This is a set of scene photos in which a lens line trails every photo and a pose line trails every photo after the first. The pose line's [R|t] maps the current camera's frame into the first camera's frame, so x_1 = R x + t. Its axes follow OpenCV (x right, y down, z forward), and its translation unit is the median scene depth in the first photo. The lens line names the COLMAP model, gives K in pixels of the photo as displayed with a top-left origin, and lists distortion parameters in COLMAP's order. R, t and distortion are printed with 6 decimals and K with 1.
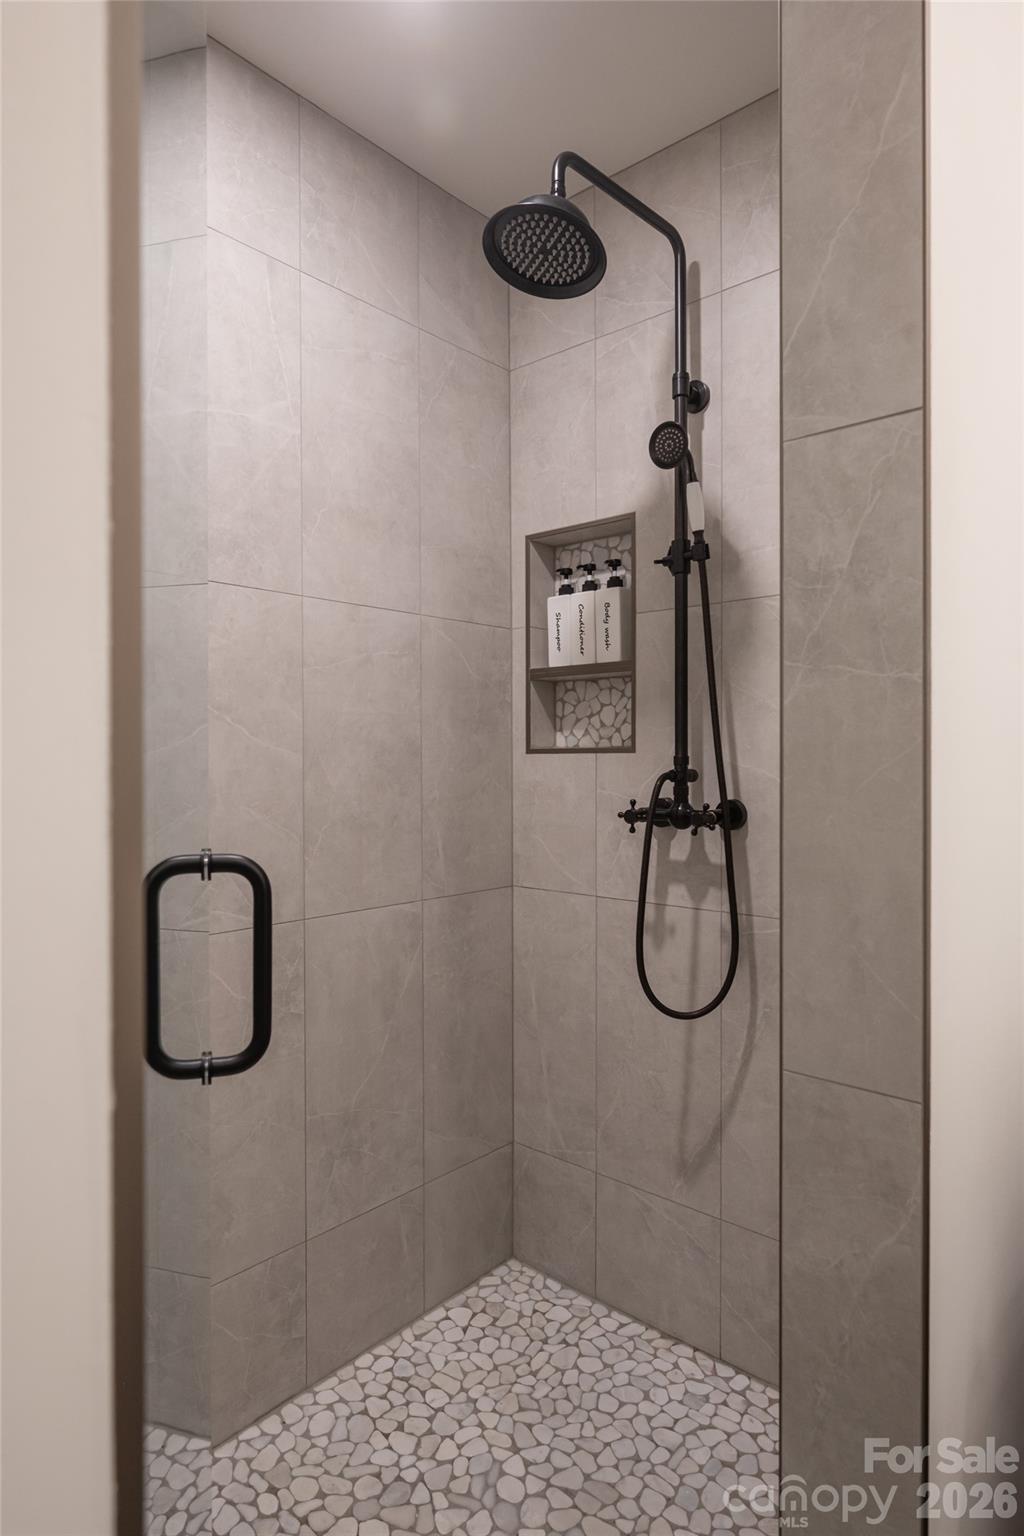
lens RADIAL K [[907.5, 0, 512.0], [0, 907.5, 768.0], [0, 0, 1]] dist [-0.005279, 0.001329]
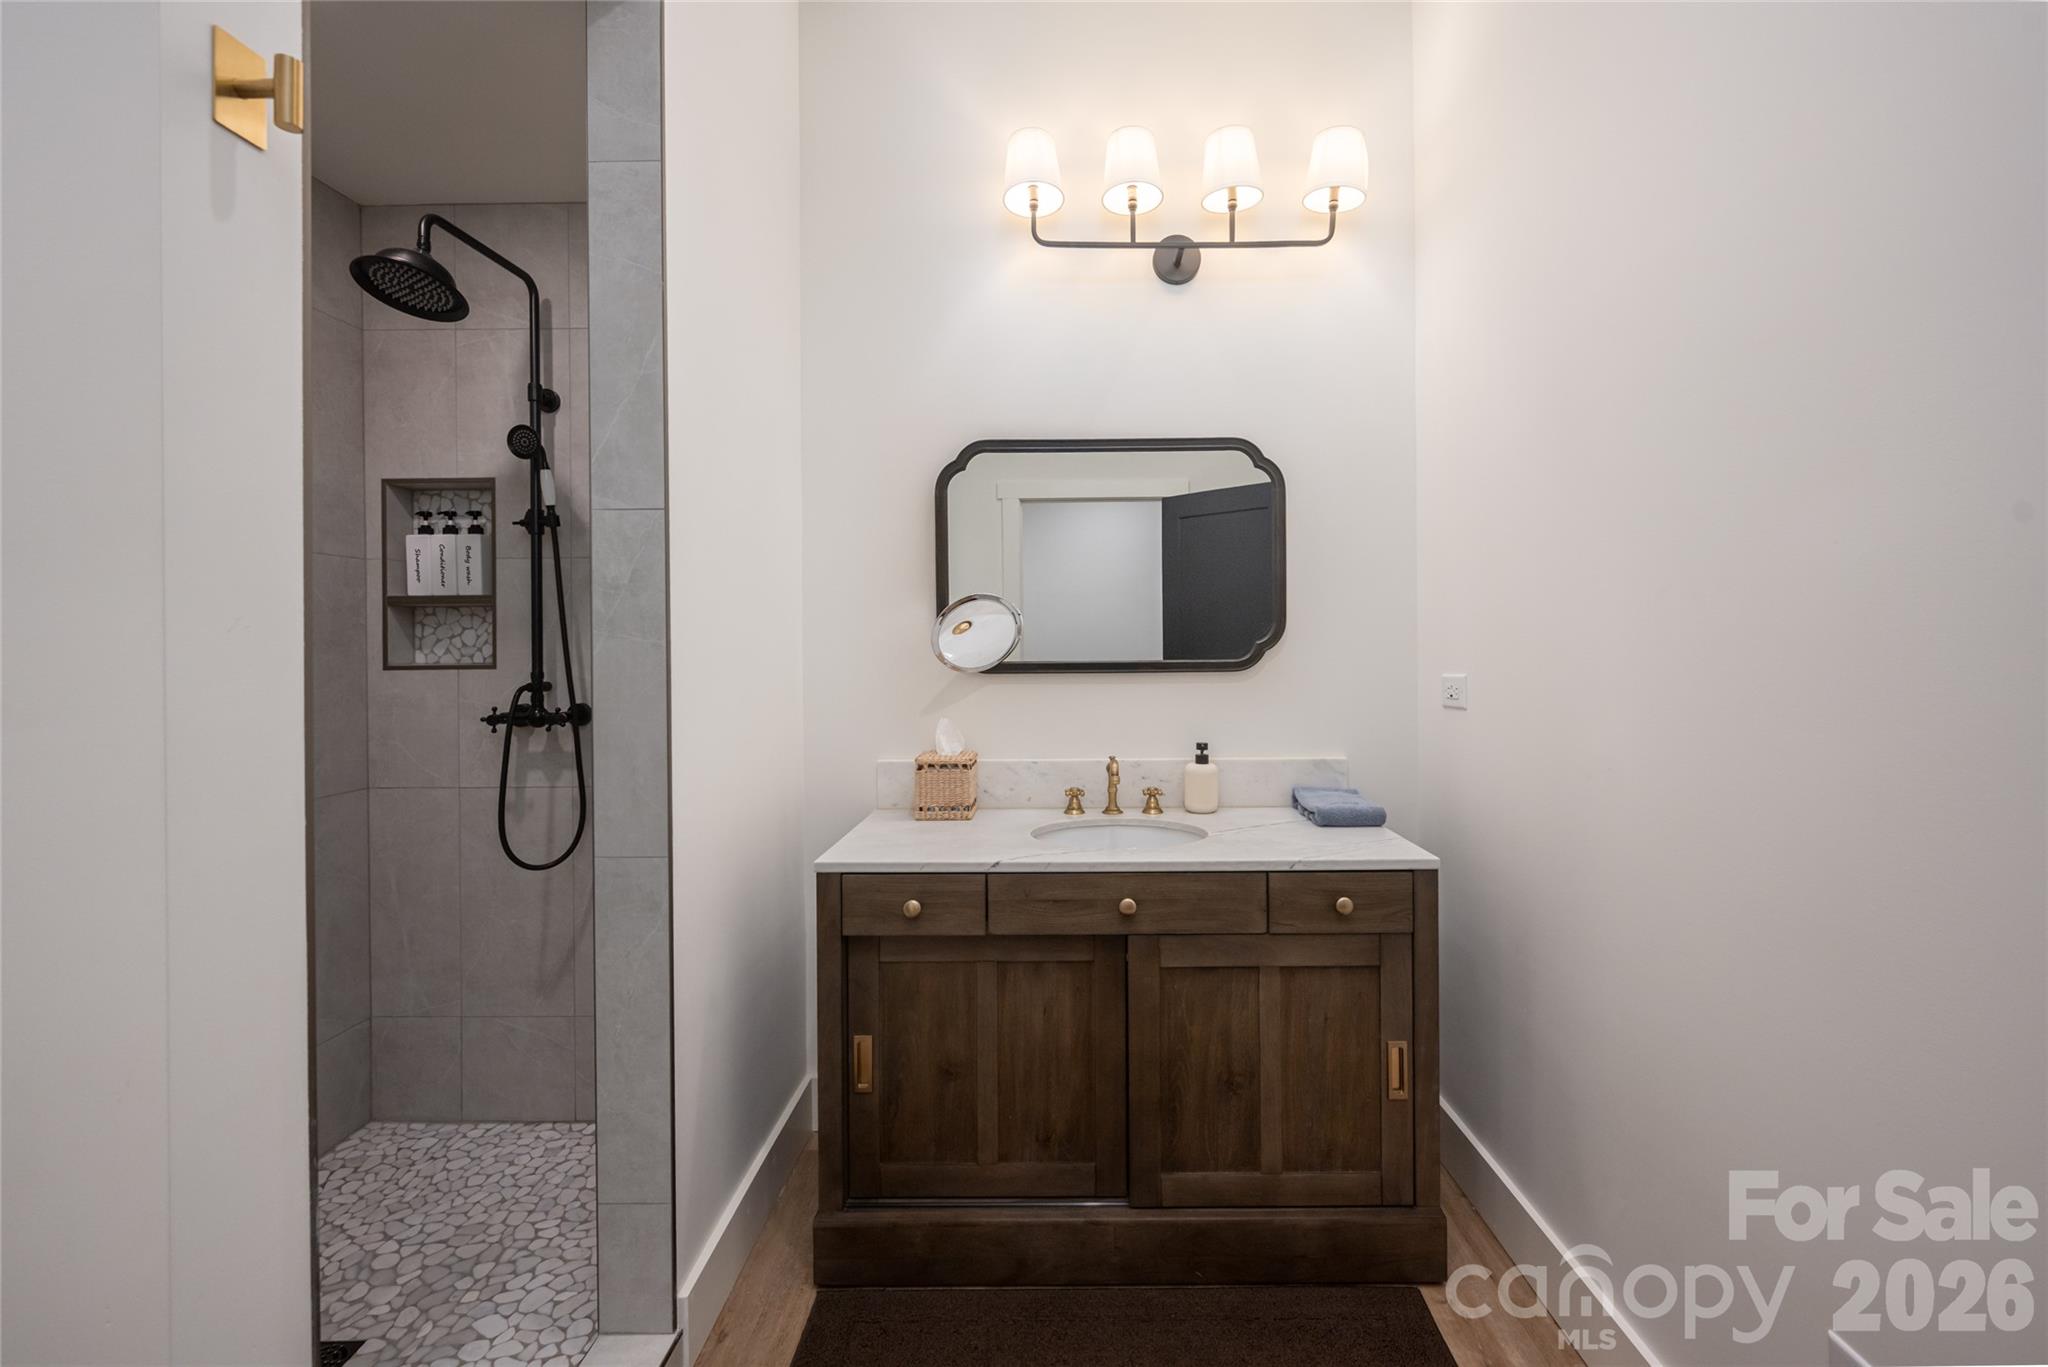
lens RADIAL K [[825.0, 0, 1034.8], [0, 825.0, 649.1], [0, 0, 1]] dist [-0.003877, -0.000543]
pose [[0.755544, -0.003887, 0.655086, -0.050429], [0.014708, 0.999831, -0.011031, -0.022240], [-0.654933, 0.017970, 0.755473, -0.370578]]
